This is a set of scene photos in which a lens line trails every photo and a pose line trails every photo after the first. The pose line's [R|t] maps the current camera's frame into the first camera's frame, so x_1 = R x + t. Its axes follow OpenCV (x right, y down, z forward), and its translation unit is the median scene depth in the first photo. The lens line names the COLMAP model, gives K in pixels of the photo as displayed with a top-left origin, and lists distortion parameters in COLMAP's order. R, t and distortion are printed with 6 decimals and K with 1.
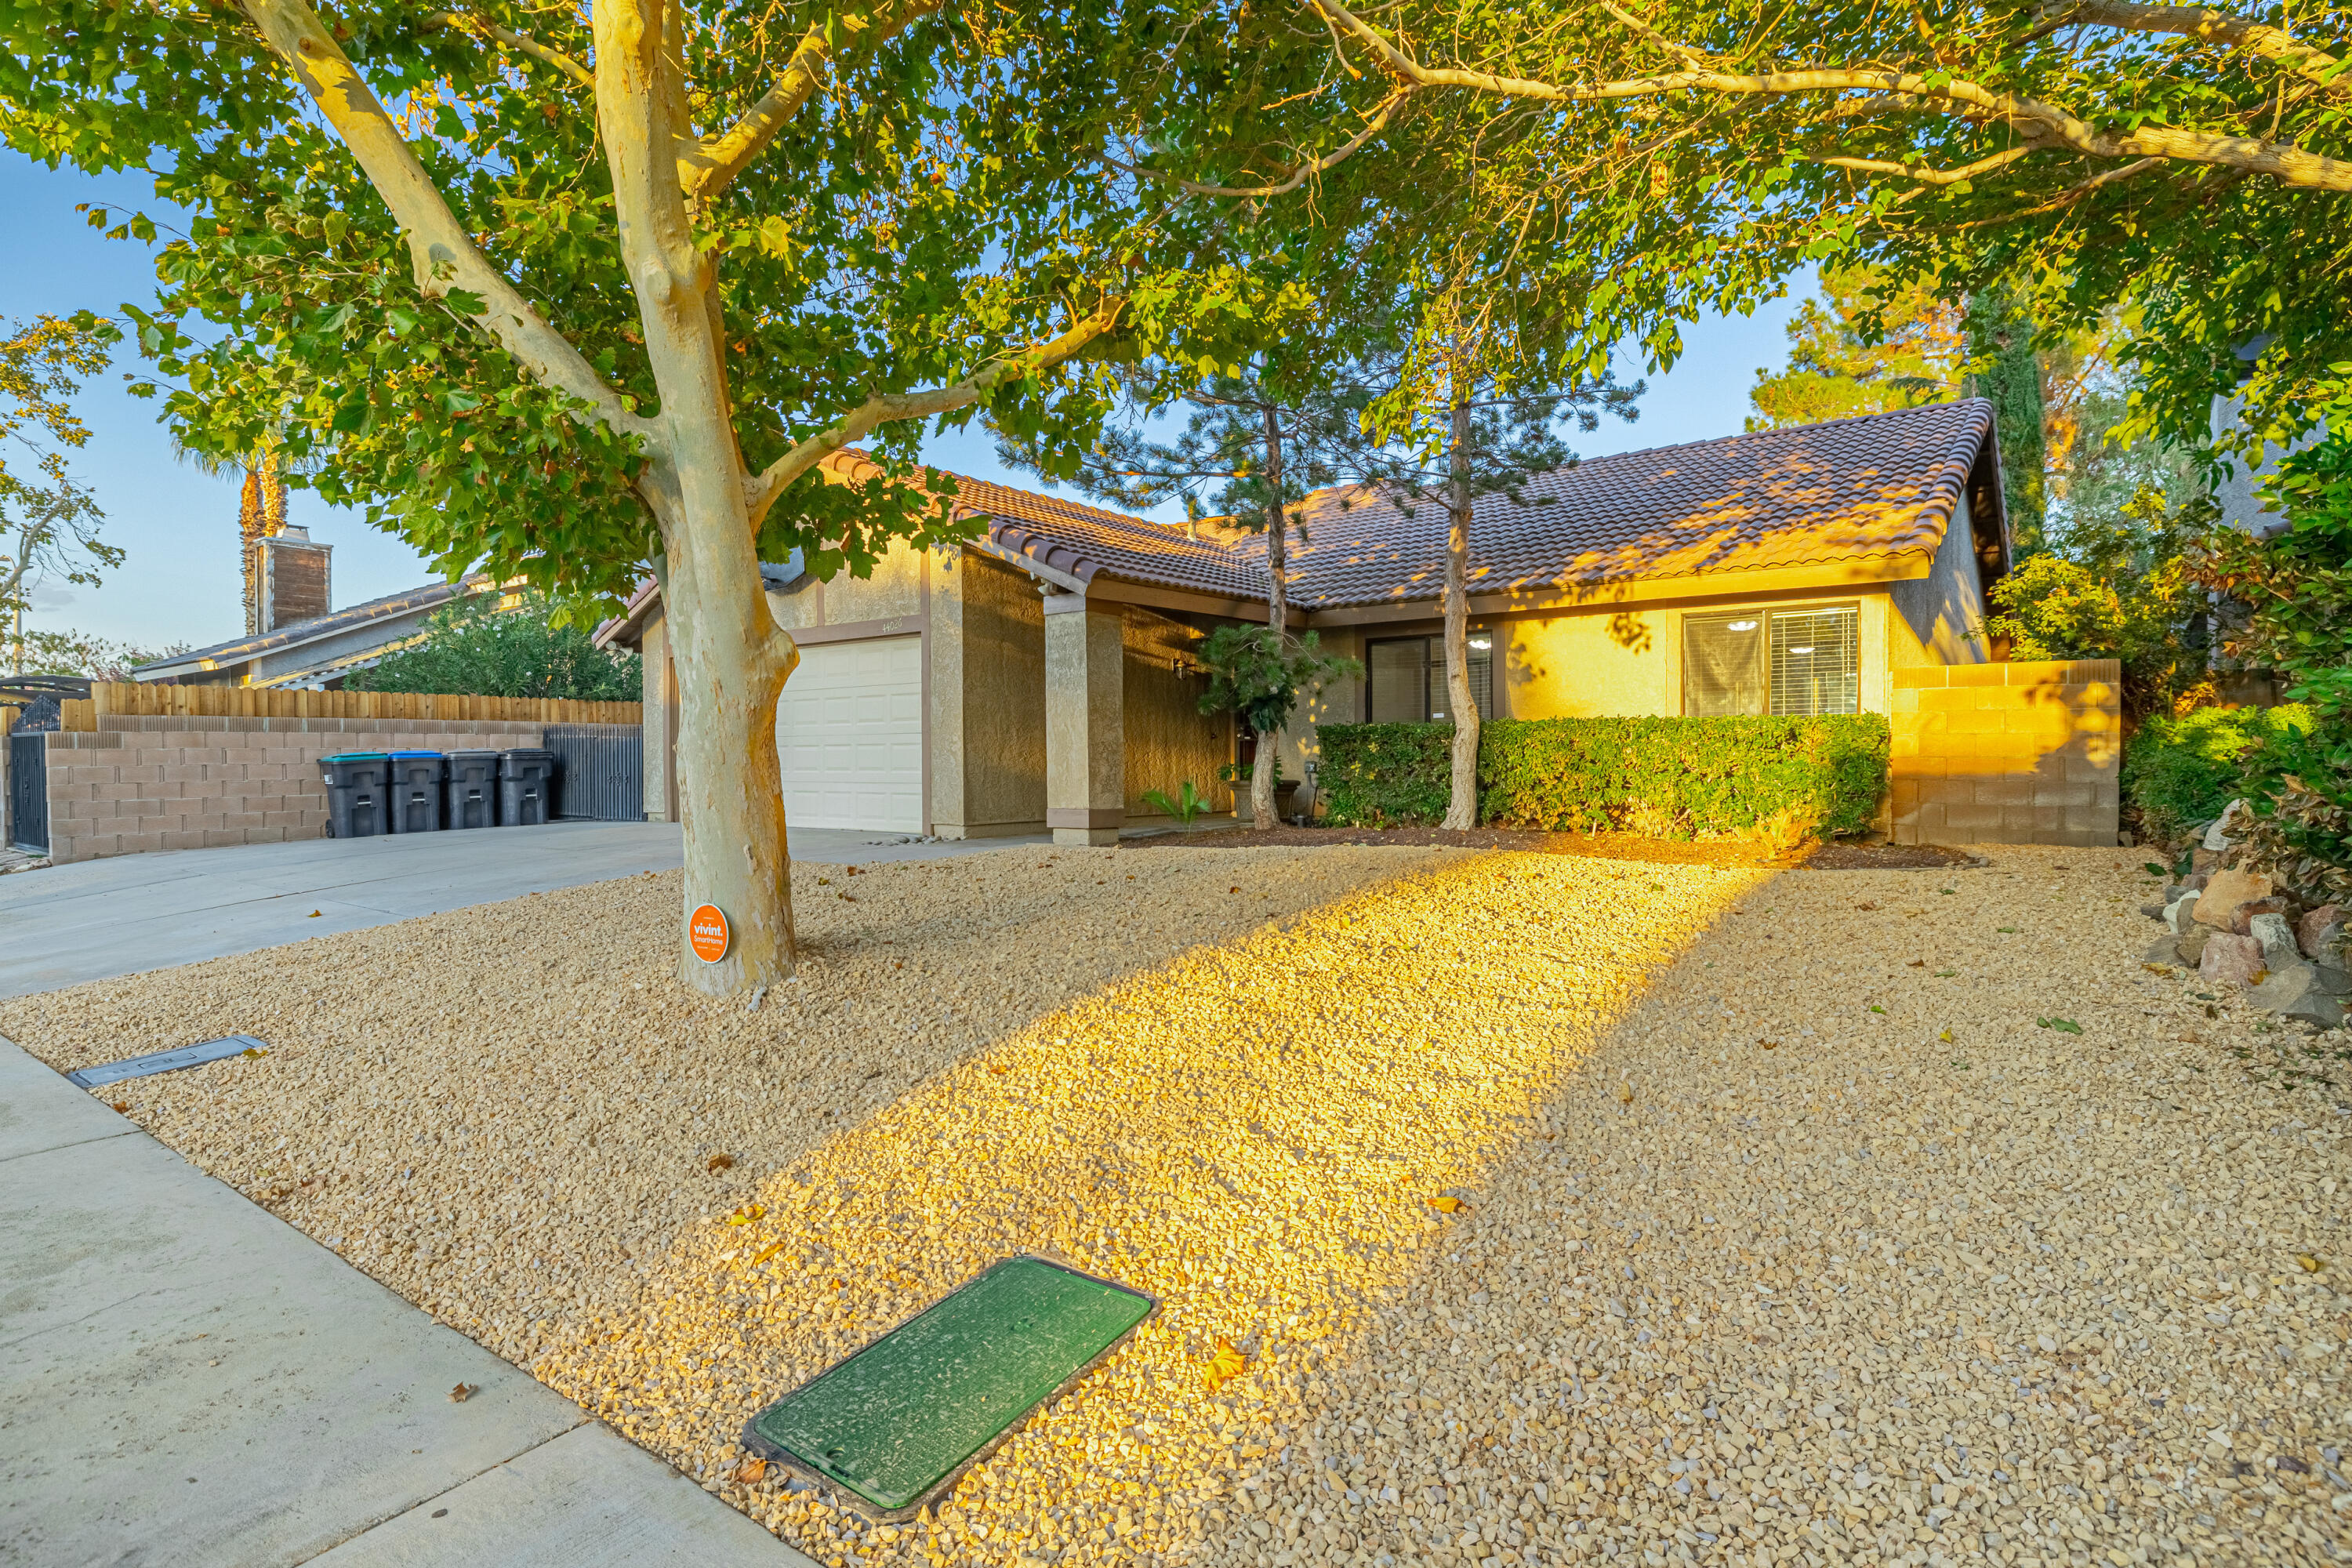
lens RADIAL K [[1219.0, 0, 1176.0], [0, 1219.0, 784.0], [0, 0, 1]] dist [0.002531, 0.000322]
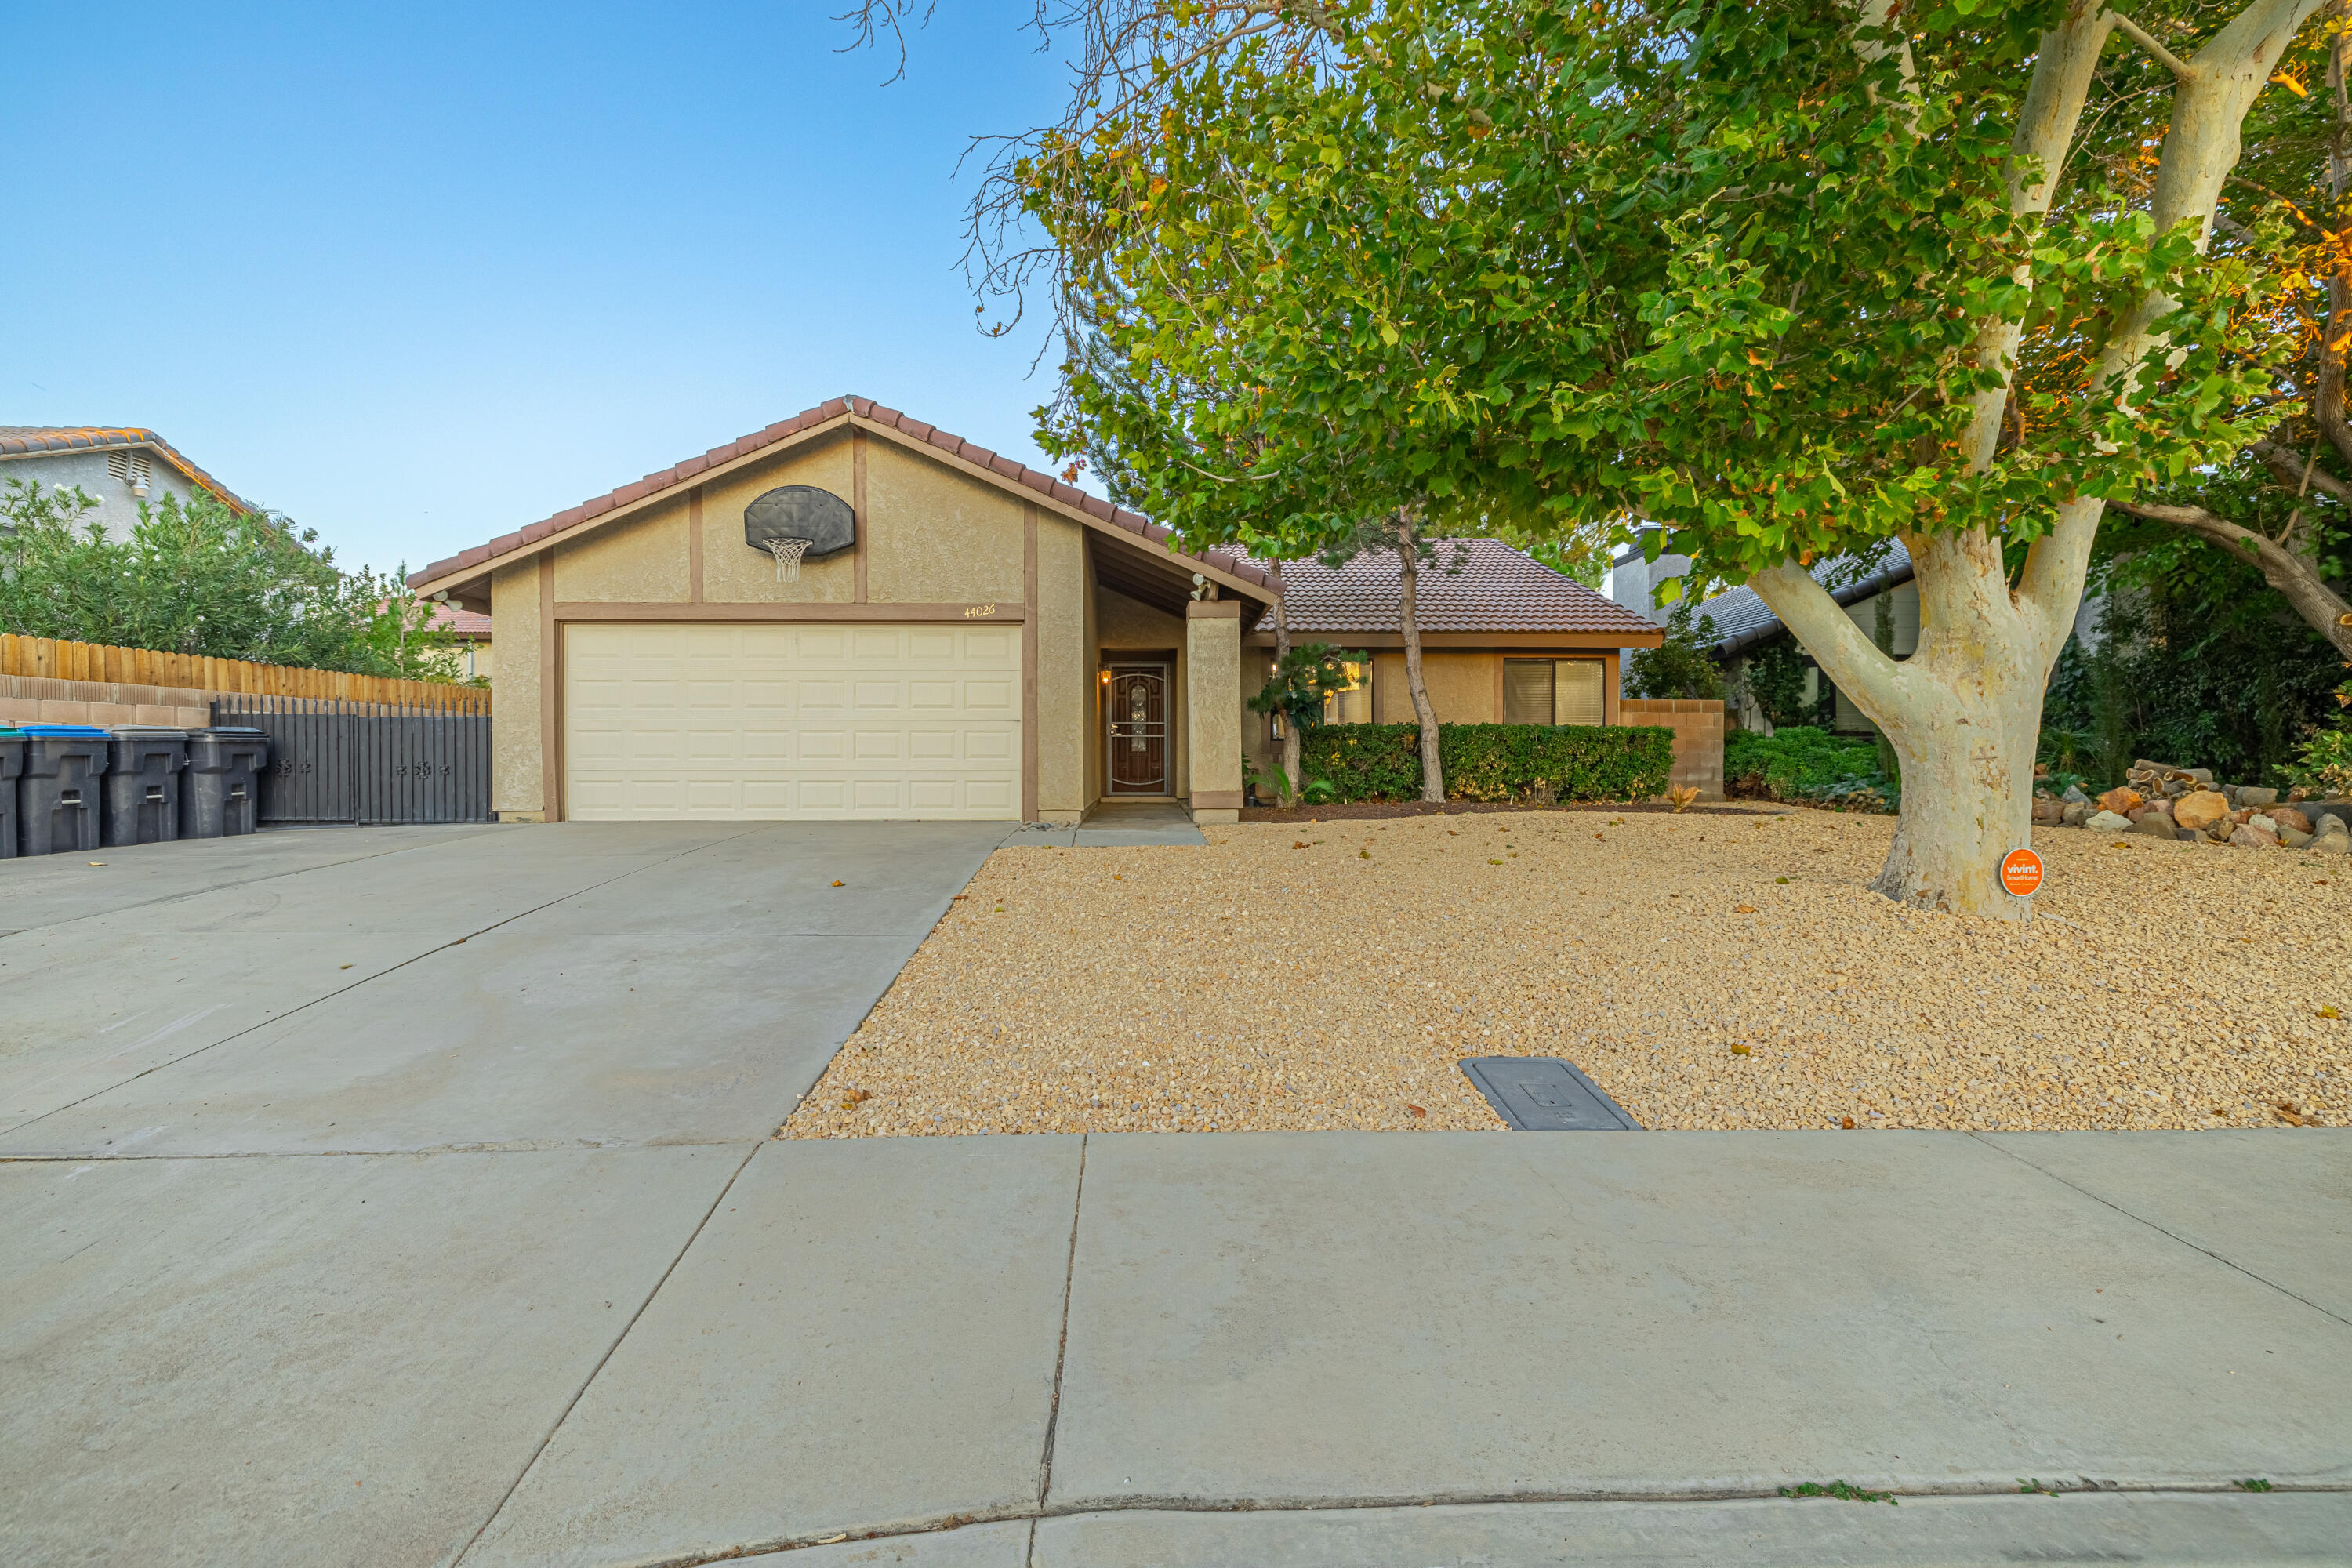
lens RADIAL K [[990.9, 0, 1173.8], [0, 990.9, 781.3], [0, 0, 1]] dist [0.002417, 0.000308]
pose [[0.777365, -0.008083, 0.628998, -1.495611], [0.008402, 0.999962, 0.002466, 0.017785], [-0.628994, 0.003368, 0.777403, 0.673971]]
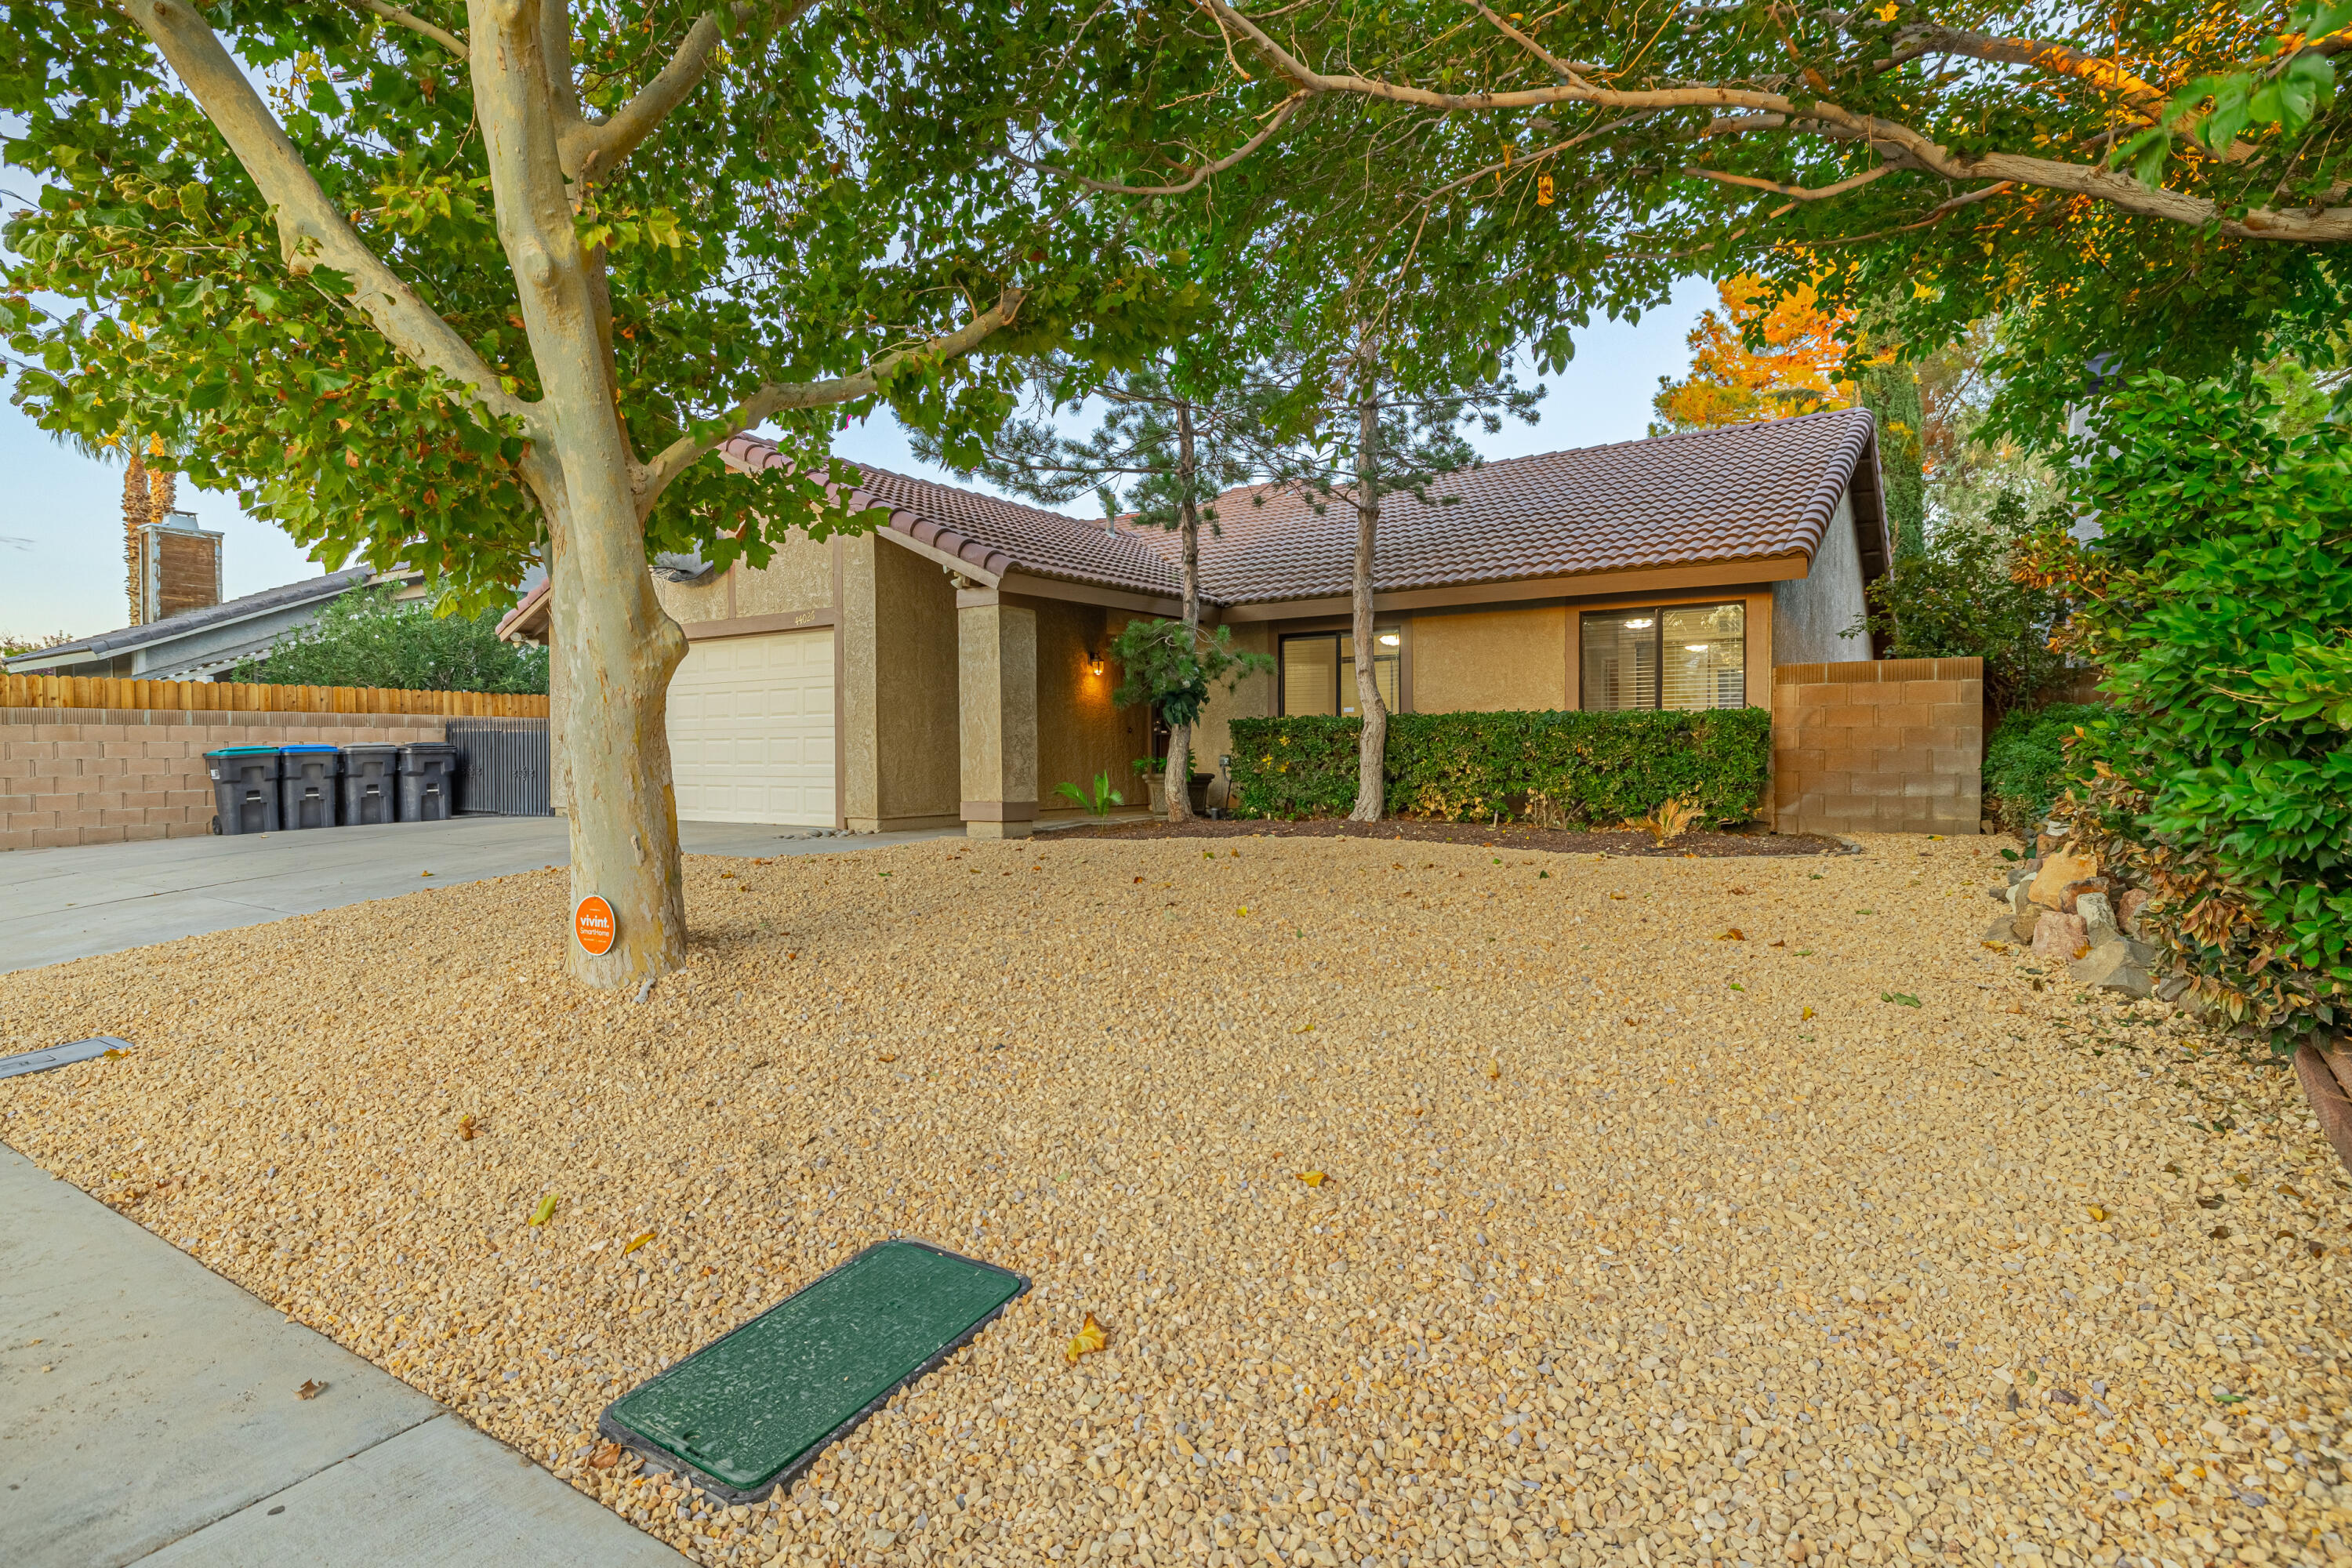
lens RADIAL K [[1208.3, 0, 1176.0], [0, 1208.3, 784.0], [0, 0, 1]] dist [0.001225, 0.000789]
pose [[0.998242, -0.001834, 0.059236, 0.026610], [0.001604, 0.999991, 0.003931, 0.004428], [-0.059243, -0.003829, 0.998236, -0.005142]]
